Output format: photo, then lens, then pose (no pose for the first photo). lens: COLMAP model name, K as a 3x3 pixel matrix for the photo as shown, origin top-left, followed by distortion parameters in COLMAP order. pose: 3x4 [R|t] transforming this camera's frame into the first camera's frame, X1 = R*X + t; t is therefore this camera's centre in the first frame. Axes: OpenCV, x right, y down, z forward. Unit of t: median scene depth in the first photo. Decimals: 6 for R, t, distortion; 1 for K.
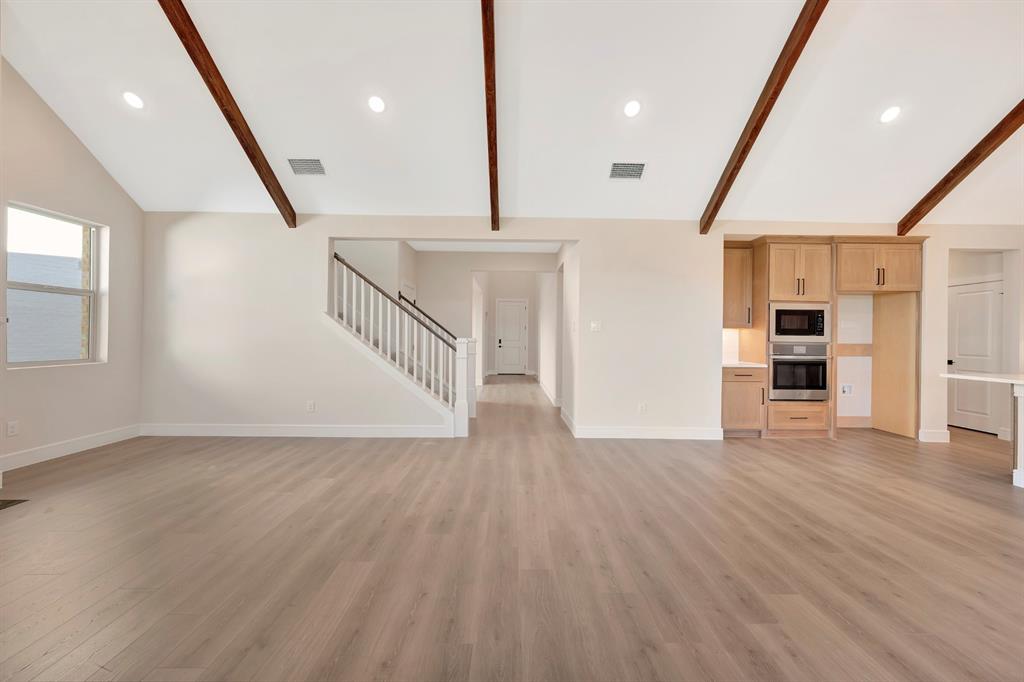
lens RADIAL K [[416.5, 0, 510.3], [0, 416.5, 334.1], [0, 0, 1]] dist [-0.000942, 0.002554]
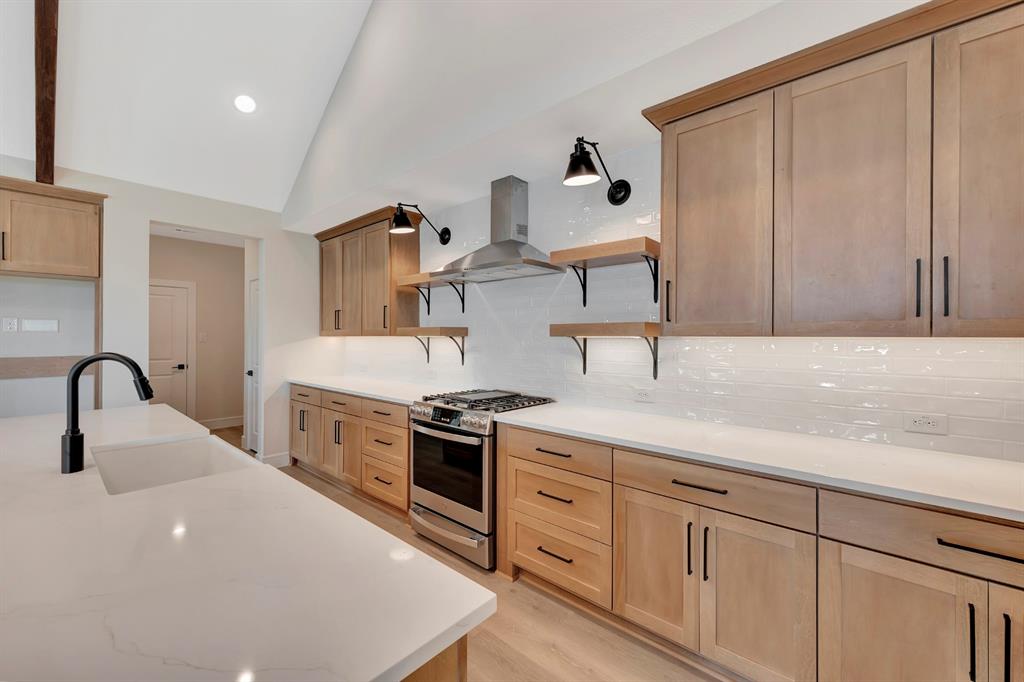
lens RADIAL K [[416.5, 0, 506.8], [0, 416.5, 340.9], [0, 0, 1]] dist [-0.000942, 0.002554]
pose [[0.678958, -0.016850, 0.733984, 0.931773], [0.005046, 0.999820, 0.018286, -0.011593], [-0.734160, -0.008712, 0.678920, 0.077429]]
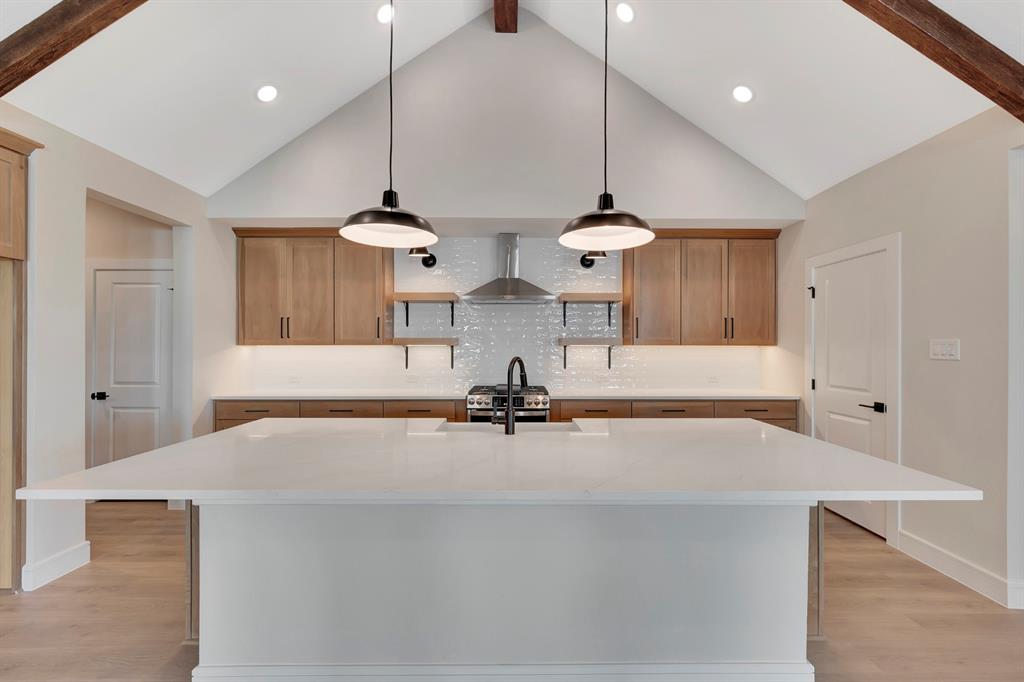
lens RADIAL K [[416.5, 0, 514.0], [0, 416.5, 345.7], [0, 0, 1]] dist [-0.000942, 0.002554]
pose [[0.013574, -0.010971, 0.999848, 0.533479], [-0.001601, 0.999938, 0.010994, -0.015759], [-0.999907, -0.001749, 0.013556, 0.458827]]
